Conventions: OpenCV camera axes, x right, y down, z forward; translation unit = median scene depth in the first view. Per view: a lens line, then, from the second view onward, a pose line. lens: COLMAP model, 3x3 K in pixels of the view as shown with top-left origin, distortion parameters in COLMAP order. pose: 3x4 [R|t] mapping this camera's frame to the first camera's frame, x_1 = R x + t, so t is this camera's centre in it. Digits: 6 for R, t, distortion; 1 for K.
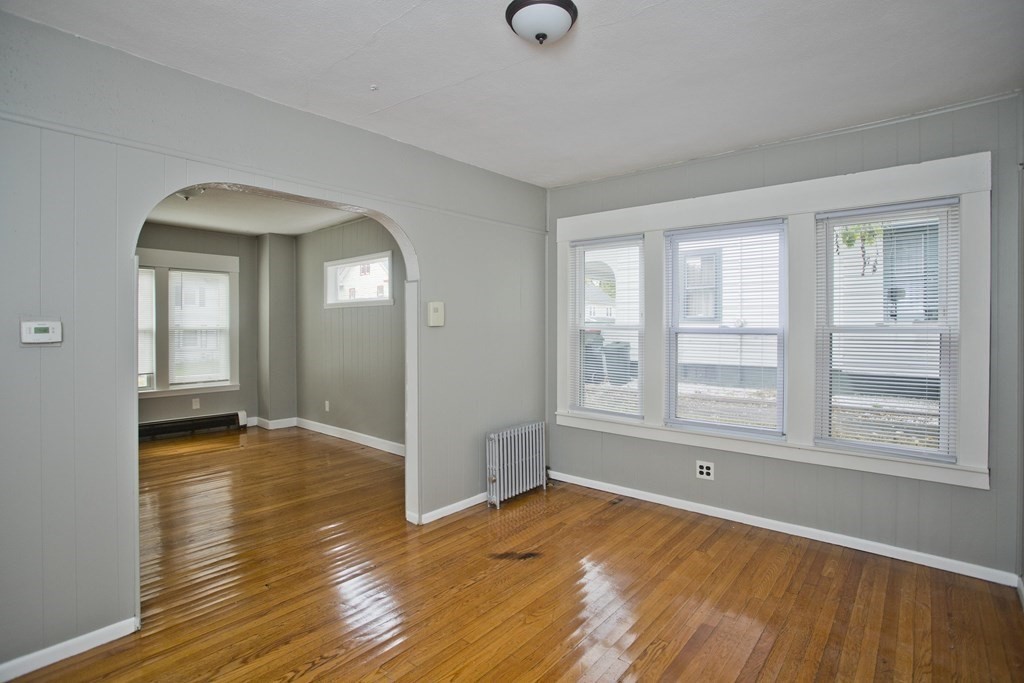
lens RADIAL K [[495.6, 0, 509.9], [0, 495.6, 336.5], [0, 0, 1]] dist [-0.035504, 0.000919]
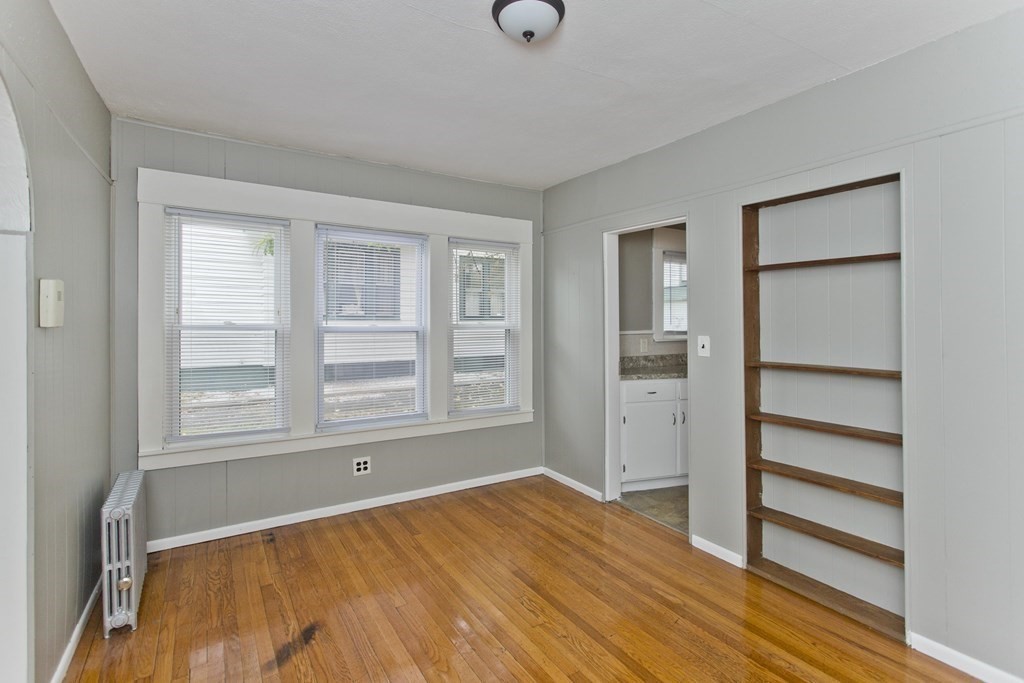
lens RADIAL K [[492.2, 0, 501.6], [0, 492.2, 325.0], [0, 0, 1]] dist [0.000029, 0.000435]
pose [[0.310046, -0.003500, 0.950715, -0.486603], [0.022242, 0.999746, -0.003573, -0.010442], [-0.950461, 0.022254, 0.310046, 0.403407]]
